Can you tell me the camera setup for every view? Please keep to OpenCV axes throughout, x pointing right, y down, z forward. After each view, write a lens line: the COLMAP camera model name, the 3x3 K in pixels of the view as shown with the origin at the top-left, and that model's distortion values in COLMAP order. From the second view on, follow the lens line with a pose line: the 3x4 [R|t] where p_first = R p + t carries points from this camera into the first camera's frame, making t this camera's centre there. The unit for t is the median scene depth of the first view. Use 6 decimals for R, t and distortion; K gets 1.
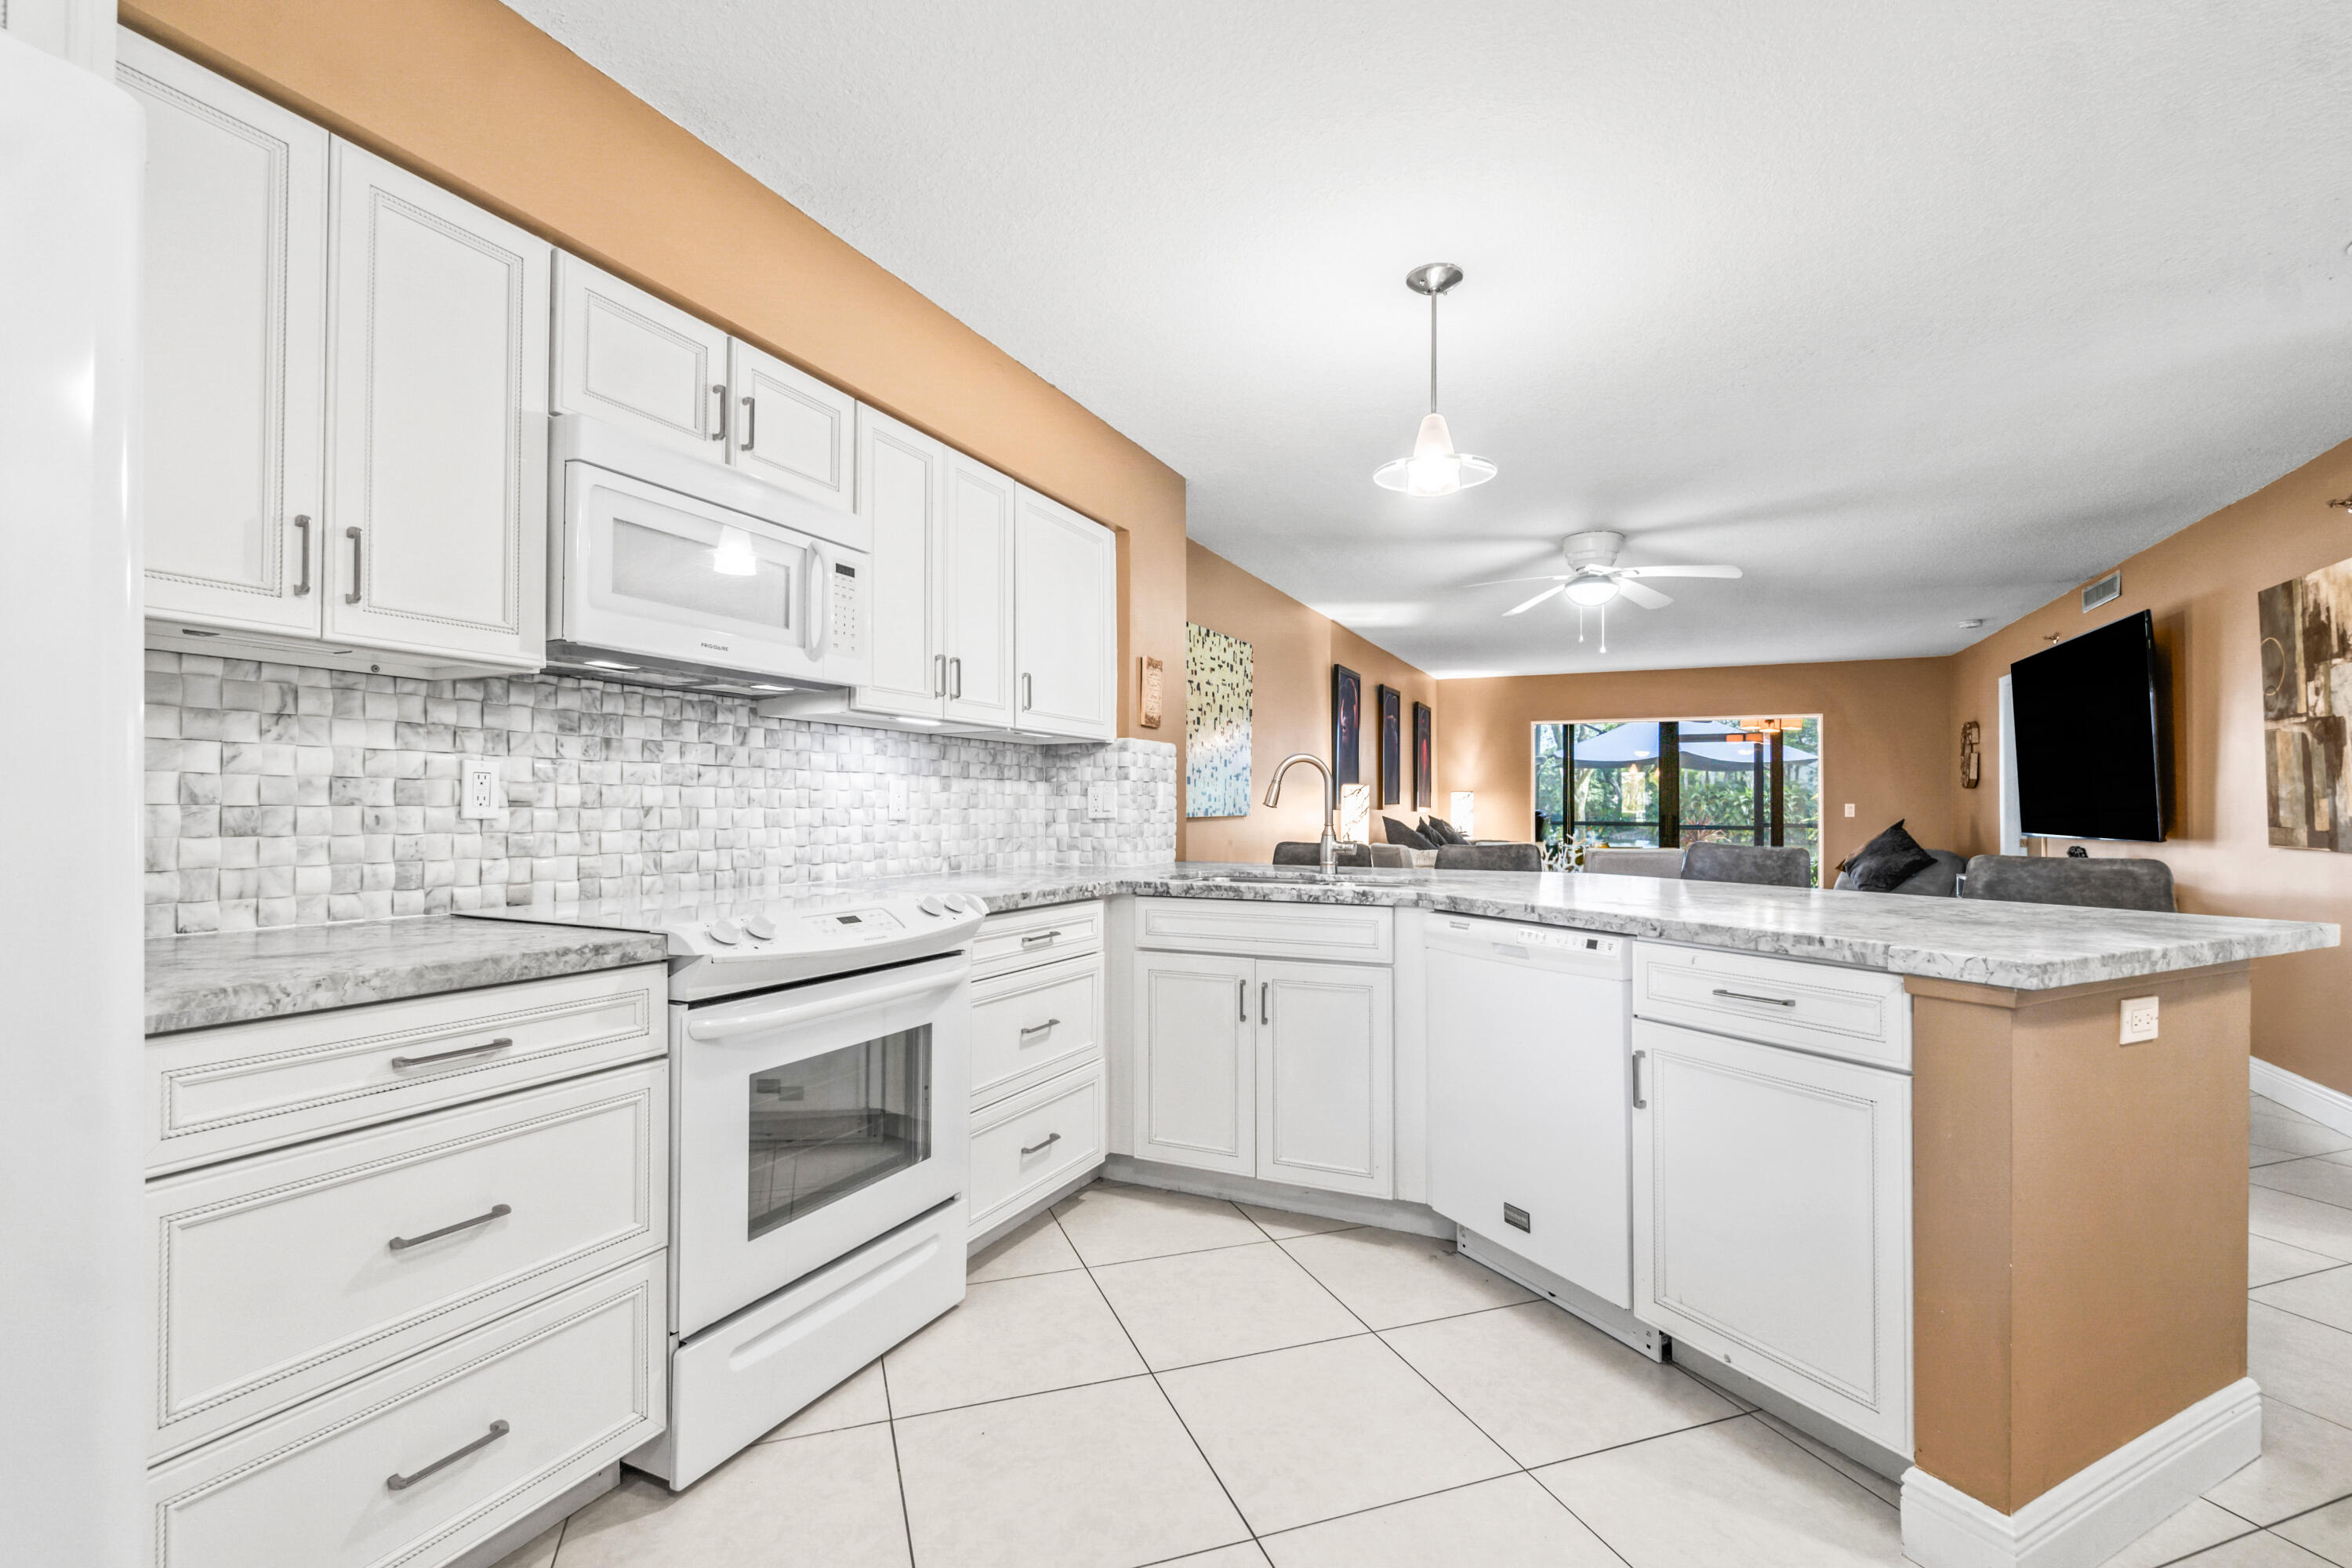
lens RADIAL K [[1030.6, 0, 1170.5], [0, 1030.6, 796.1], [0, 0, 1]] dist [-0.001454, -0.000018]
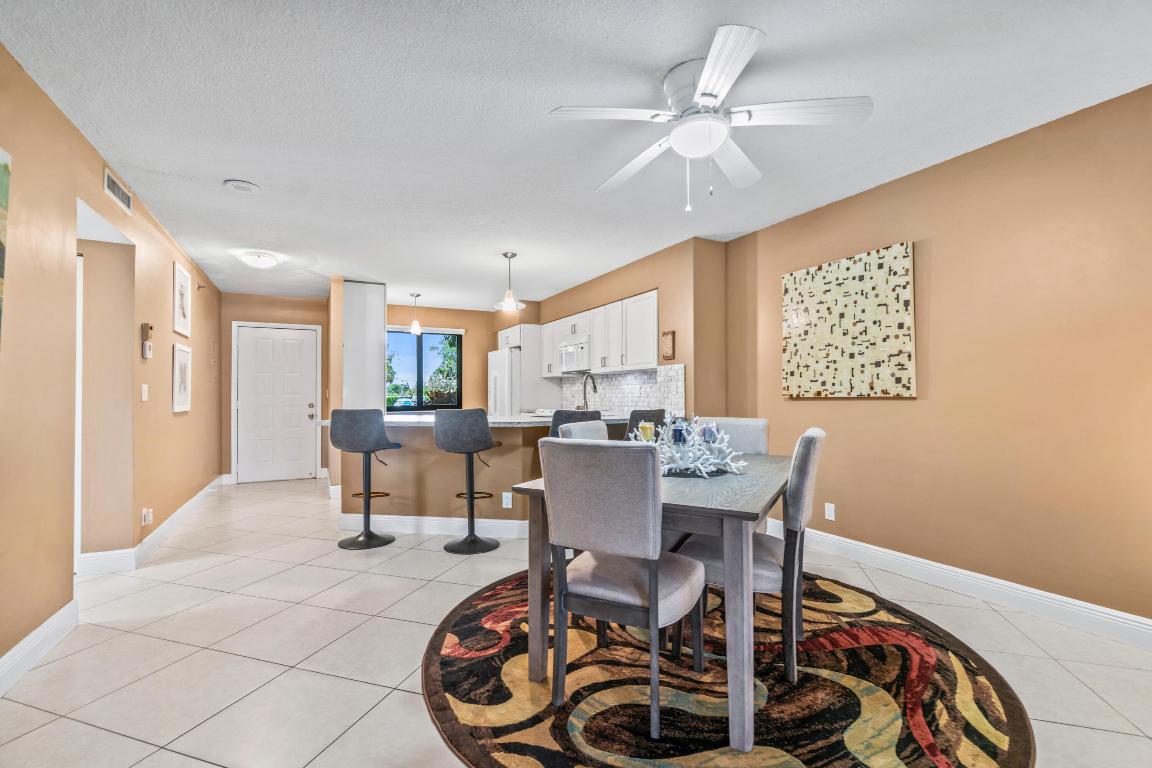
lens RADIAL K [[504.8, 0, 573.3], [0, 504.8, 389.9], [0, 0, 1]] dist [-0.001454, -0.000018]
pose [[-0.606940, -0.008988, -0.794697, 1.562869], [0.012157, 0.999714, -0.020592, 0.039776], [0.794655, -0.022159, -0.606657, 2.261748]]
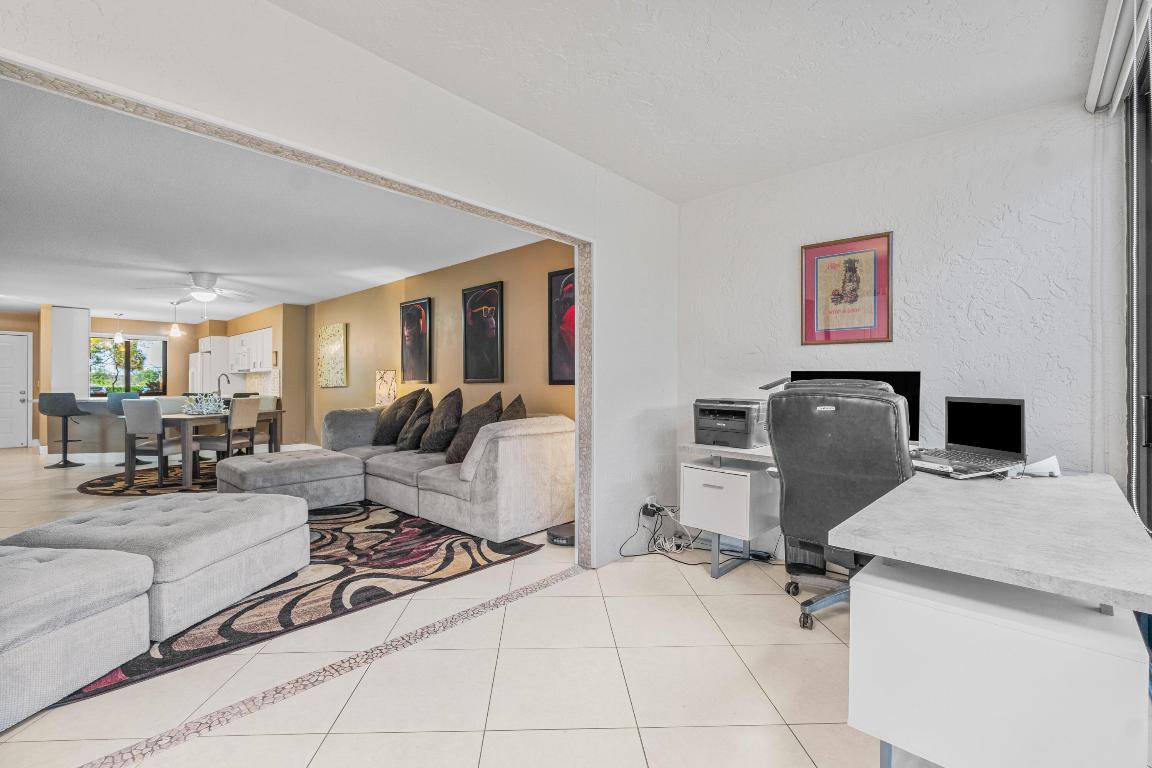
lens RADIAL K [[500.1, 0, 567.6], [0, 500.1, 382.4], [0, 0, 1]] dist [-0.001549, -0.005553]
pose [[-0.287067, -0.008437, -0.957873, 2.507153], [0.011700, 0.999856, -0.012313, 0.067098], [0.957839, -0.014741, -0.286927, 4.186079]]
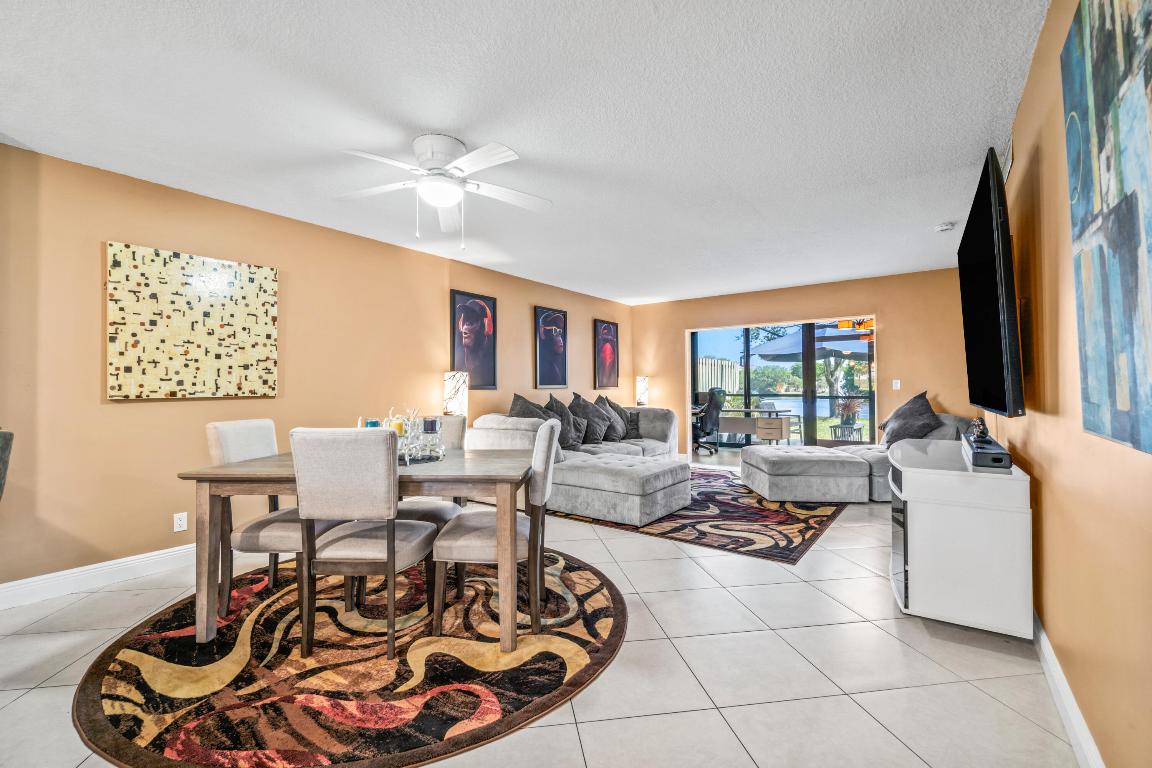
lens RADIAL K [[489.8, 0, 576.0], [0, 489.8, 384.0], [0, 0, 1]] dist [-0.014350, -0.000158]
pose [[0.981856, -0.015673, -0.188978, 1.258150], [0.015866, 0.999874, -0.000491, 0.021578], [0.188962, -0.002516, 0.981981, 0.985516]]
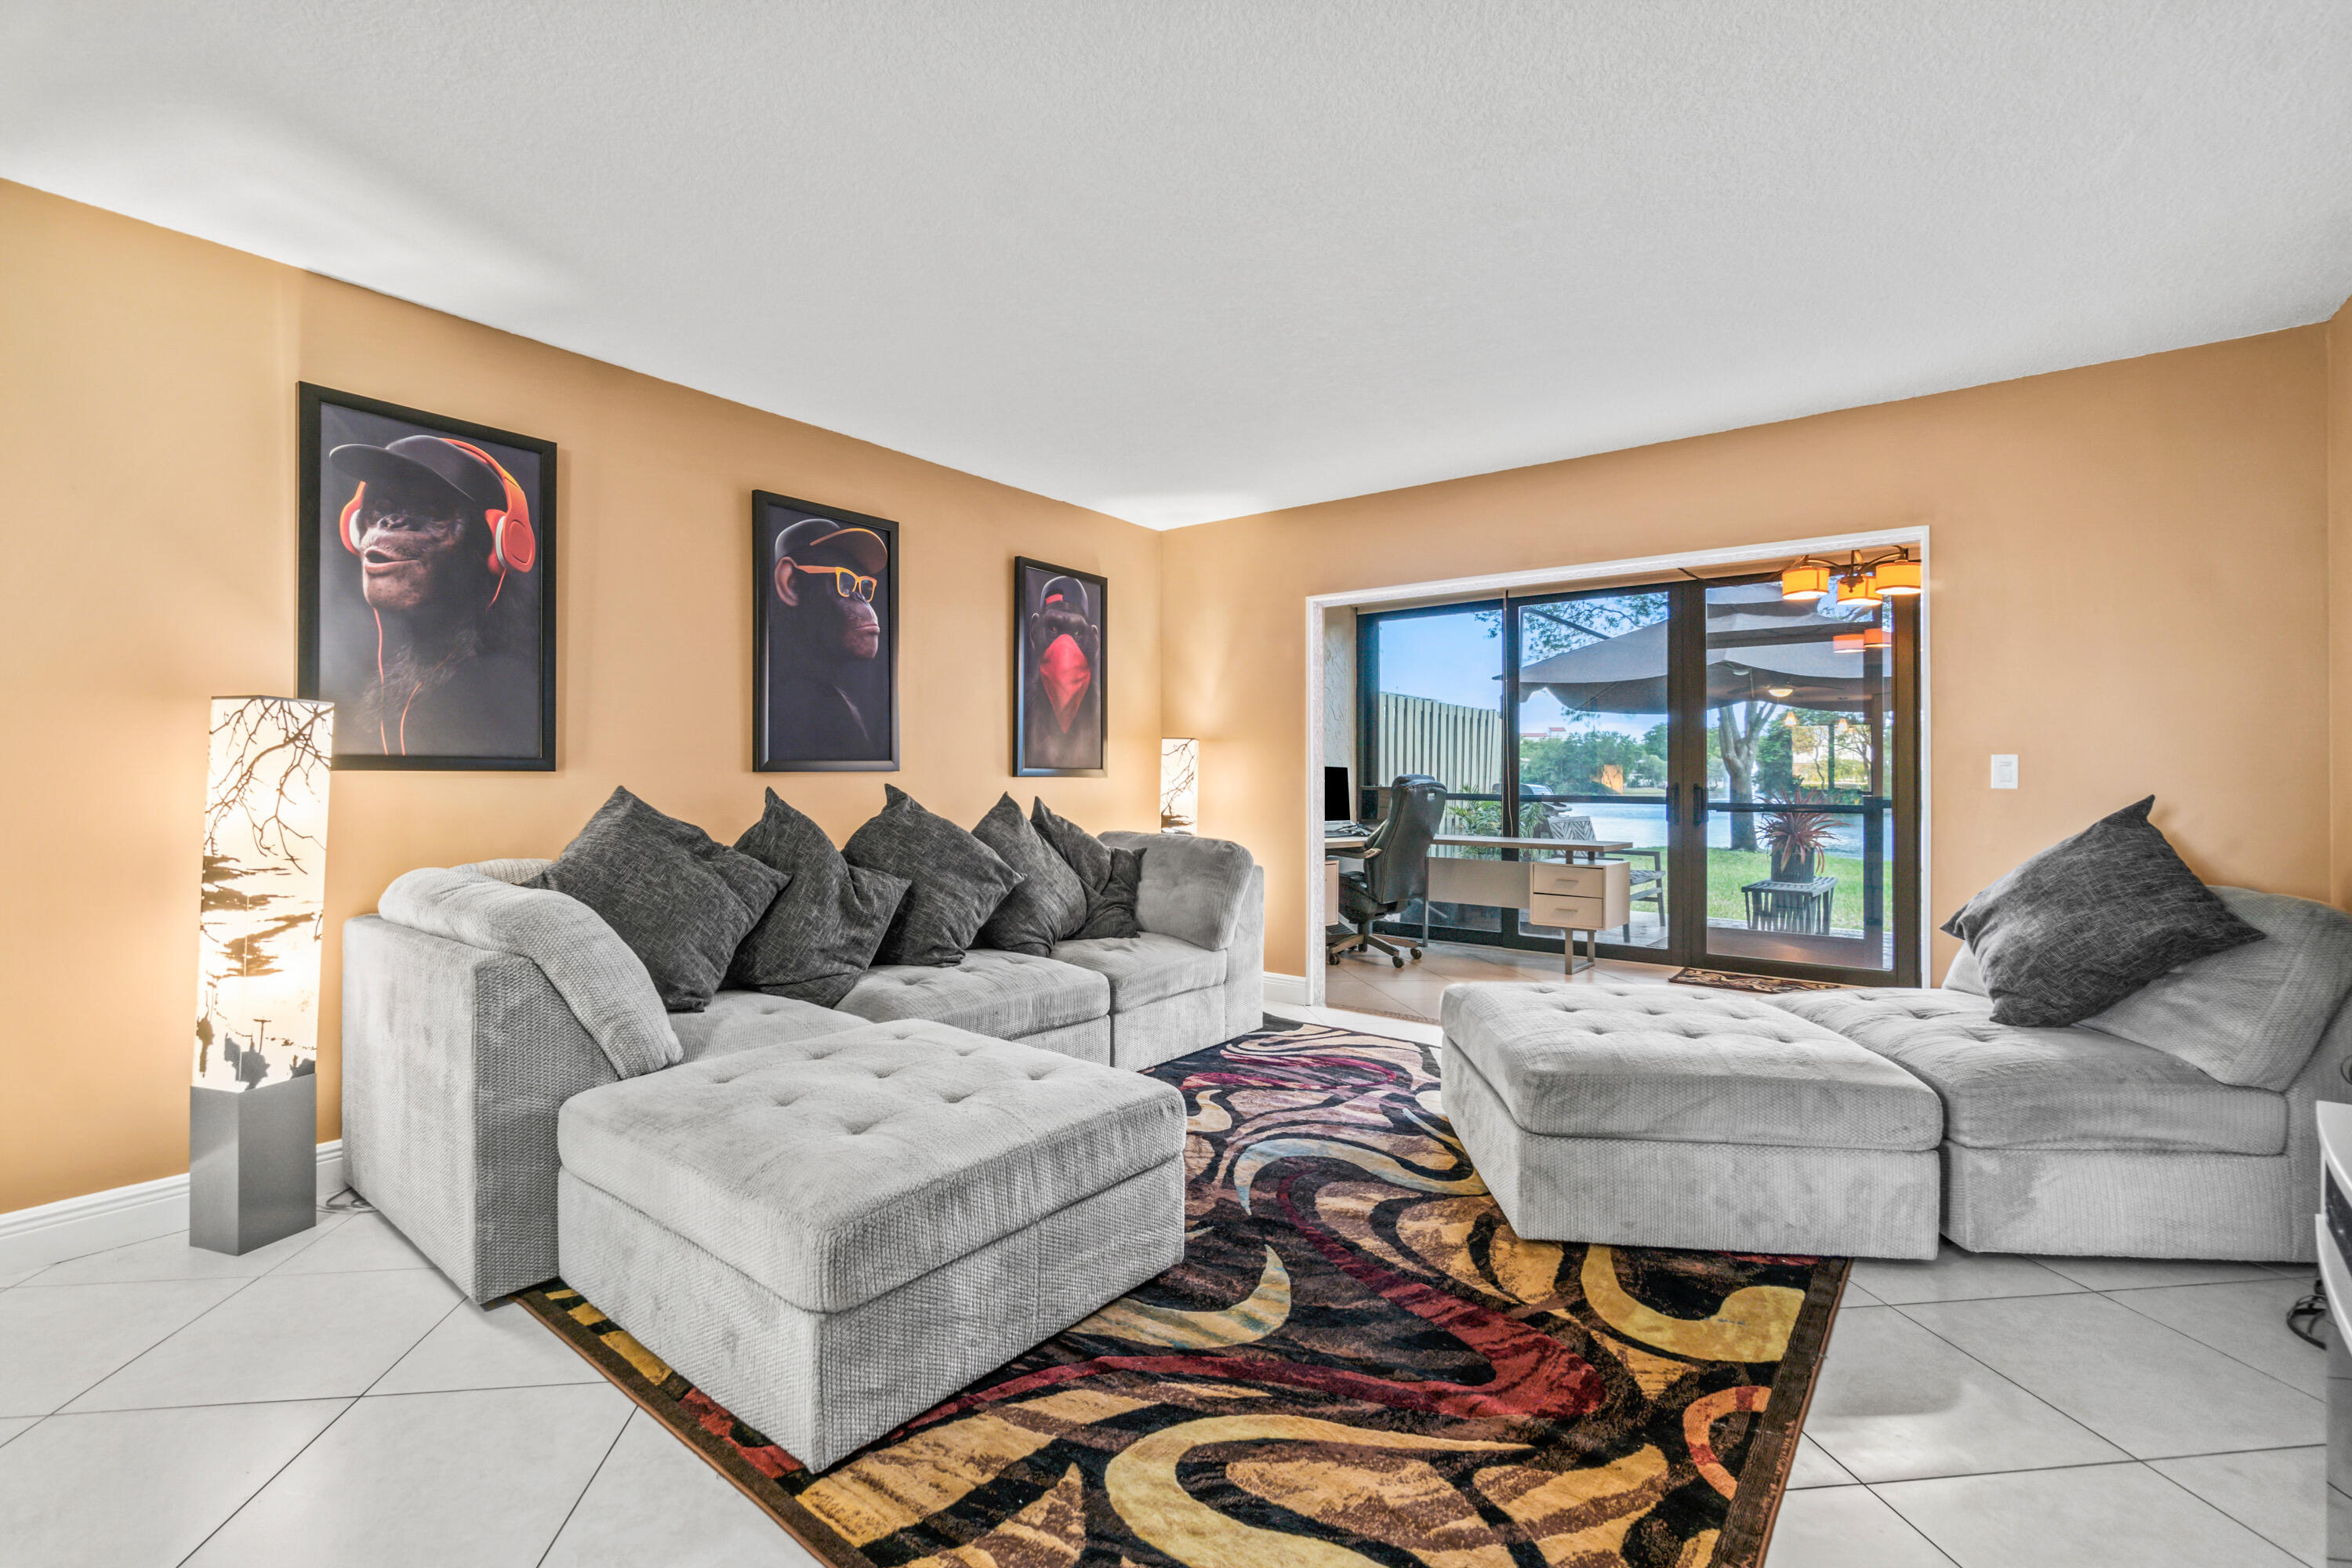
lens RADIAL K [[1021.0, 0, 1158.8], [0, 1021.0, 780.7], [0, 0, 1]] dist [-0.001549, -0.005553]
pose [[0.976084, -0.001153, -0.217389, 1.495789], [0.004253, 0.999896, 0.013795, 0.035772], [0.217350, -0.014390, 0.975988, 1.933938]]
